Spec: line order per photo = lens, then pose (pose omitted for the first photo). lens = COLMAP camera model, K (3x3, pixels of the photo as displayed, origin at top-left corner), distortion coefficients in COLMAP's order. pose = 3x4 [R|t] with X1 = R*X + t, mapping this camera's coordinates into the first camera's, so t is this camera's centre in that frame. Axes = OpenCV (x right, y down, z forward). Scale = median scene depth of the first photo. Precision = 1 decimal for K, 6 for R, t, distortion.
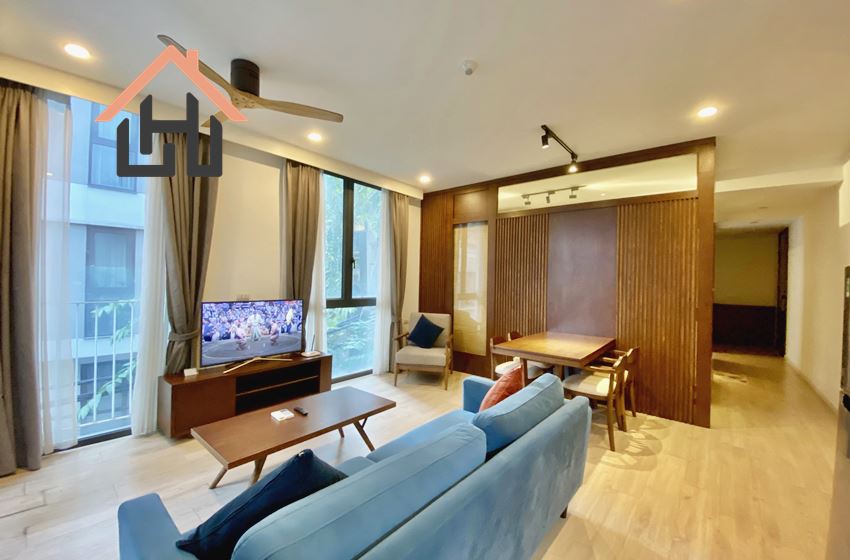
lens RADIAL K [[341.3, 0, 425.0], [0, 341.3, 280.0], [0, 0, 1]] dist [0.023117, -0.020195]
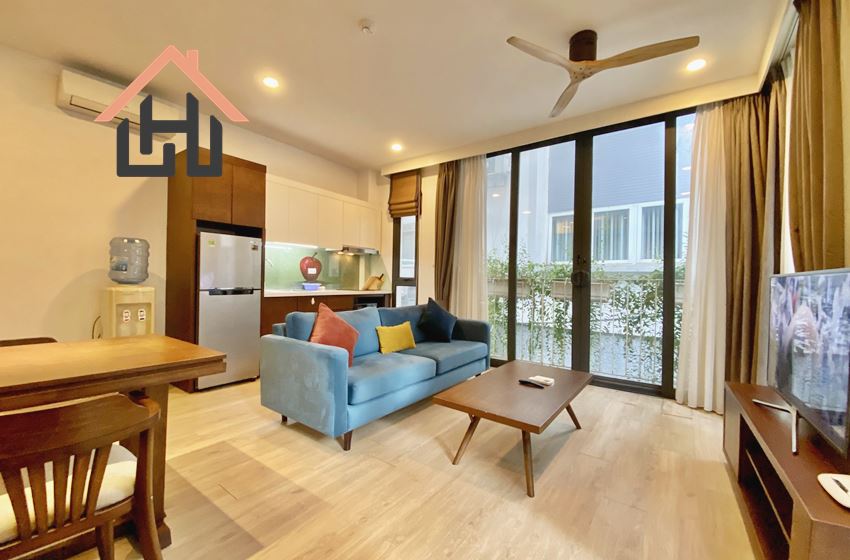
lens RADIAL K [[341.3, 0, 425.0], [0, 341.3, 280.0], [0, 0, 1]] dist [0.023117, -0.020195]
pose [[-0.996889, -0.042326, -0.066482, -0.007924], [-0.042222, 0.999104, -0.002967, 0.077561], [0.066549, -0.000151, -0.997783, 1.222210]]
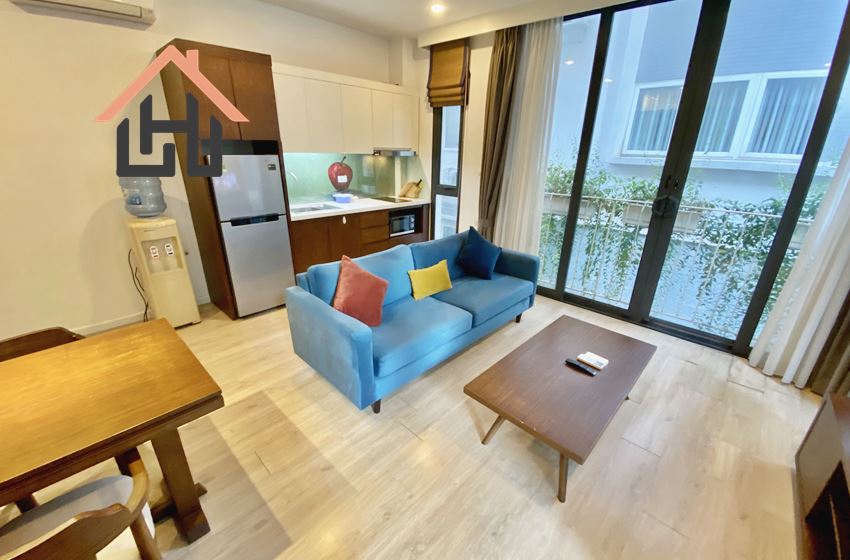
lens RADIAL K [[343.1, 0, 425.0], [0, 343.1, 280.0], [0, 0, 1]] dist [0.020041, -0.020157]
pose [[-0.996945, -0.062472, 0.046883, -0.021805], [-0.041507, 0.932202, 0.359550, -0.050613], [-0.066166, 0.356506, -0.931947, 1.095602]]
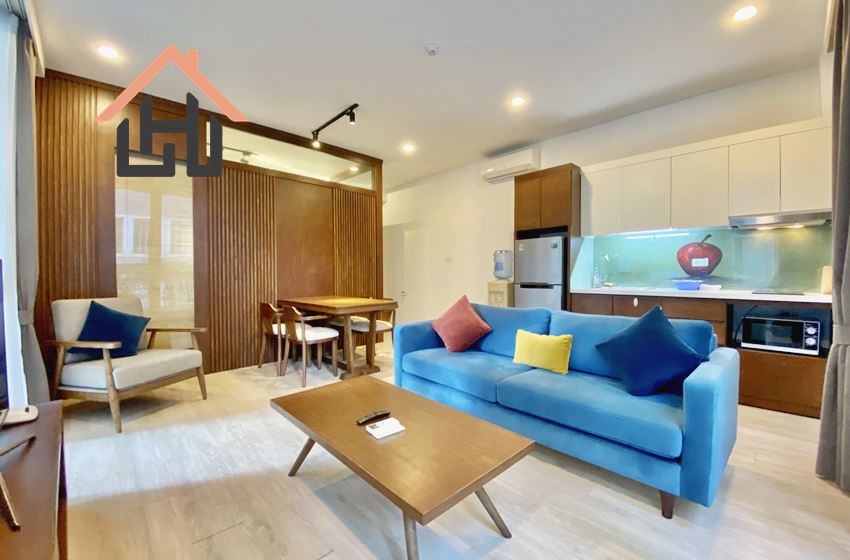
lens RADIAL K [[341.3, 0, 425.0], [0, 341.3, 280.0], [0, 0, 1]] dist [0.023117, -0.020195]
pose [[0.107136, -0.040361, 0.993425, -0.632483], [0.004634, 0.999185, 0.040096, 0.064744], [-0.994234, 0.000308, 0.107236, 0.544293]]
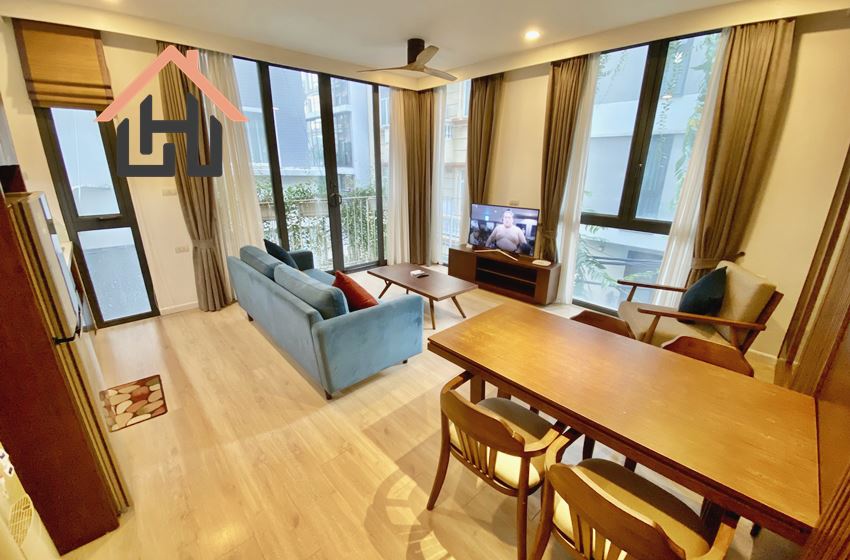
lens RADIAL K [[343.1, 0, 425.0], [0, 343.1, 280.0], [0, 0, 1]] dist [0.020041, -0.020157]
pose [[-0.120295, 0.289138, -0.949699, 0.738924], [-0.012644, 0.956122, 0.292695, -0.039687], [0.992658, 0.047217, -0.111361, 0.768255]]
